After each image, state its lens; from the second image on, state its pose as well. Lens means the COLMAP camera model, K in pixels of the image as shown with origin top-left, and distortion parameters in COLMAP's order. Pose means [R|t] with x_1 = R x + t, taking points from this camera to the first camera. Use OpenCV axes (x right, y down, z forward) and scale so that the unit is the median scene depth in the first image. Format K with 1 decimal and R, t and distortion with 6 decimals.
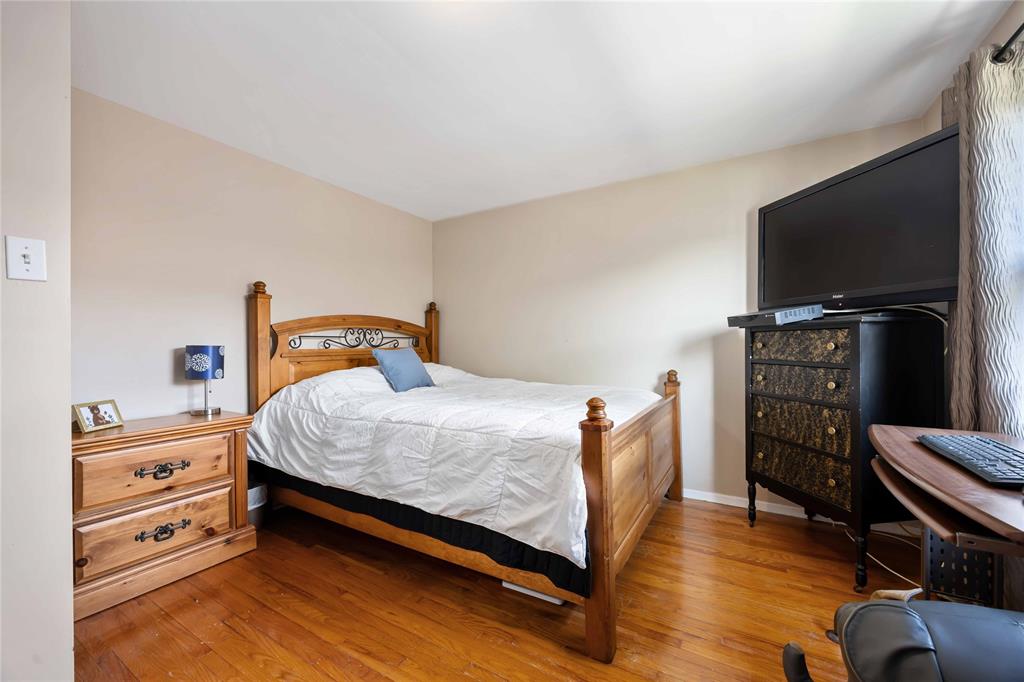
lens RADIAL K [[392.4, 0, 513.6], [0, 392.4, 346.2], [0, 0, 1]] dist [-0.000691, -0.000138]
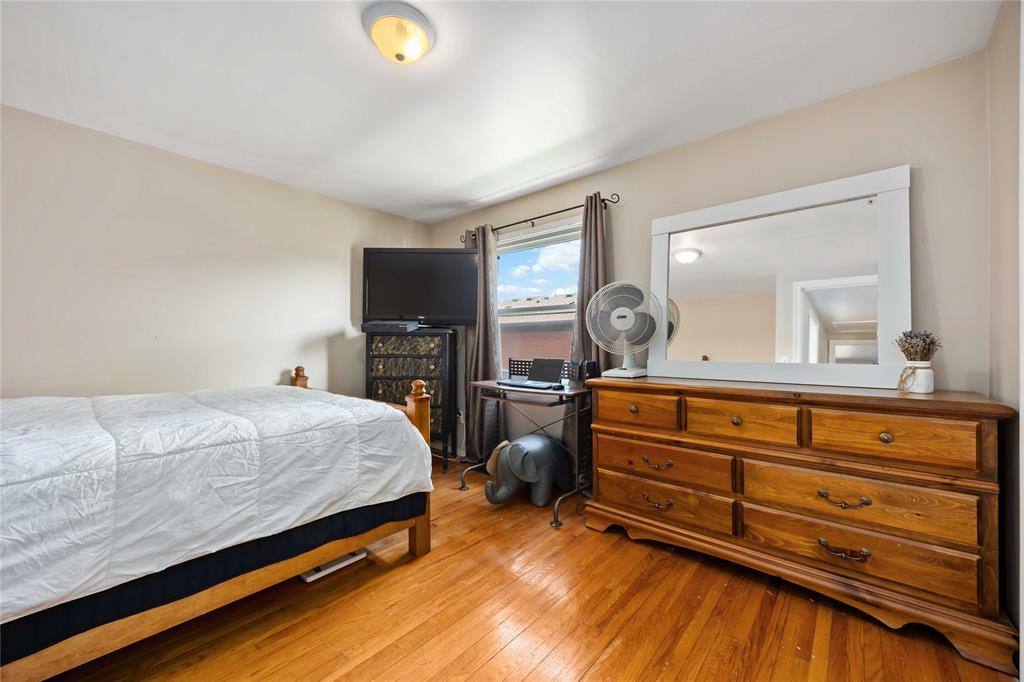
lens RADIAL K [[392.4, 0, 511.8], [0, 392.4, 343.5], [0, 0, 1]] dist [-0.000691, -0.000138]
pose [[0.188712, 0.009984, 0.981982, -0.919129], [-0.002561, 0.999950, -0.009675, 0.007321], [-0.982029, -0.000689, 0.188728, 0.298622]]
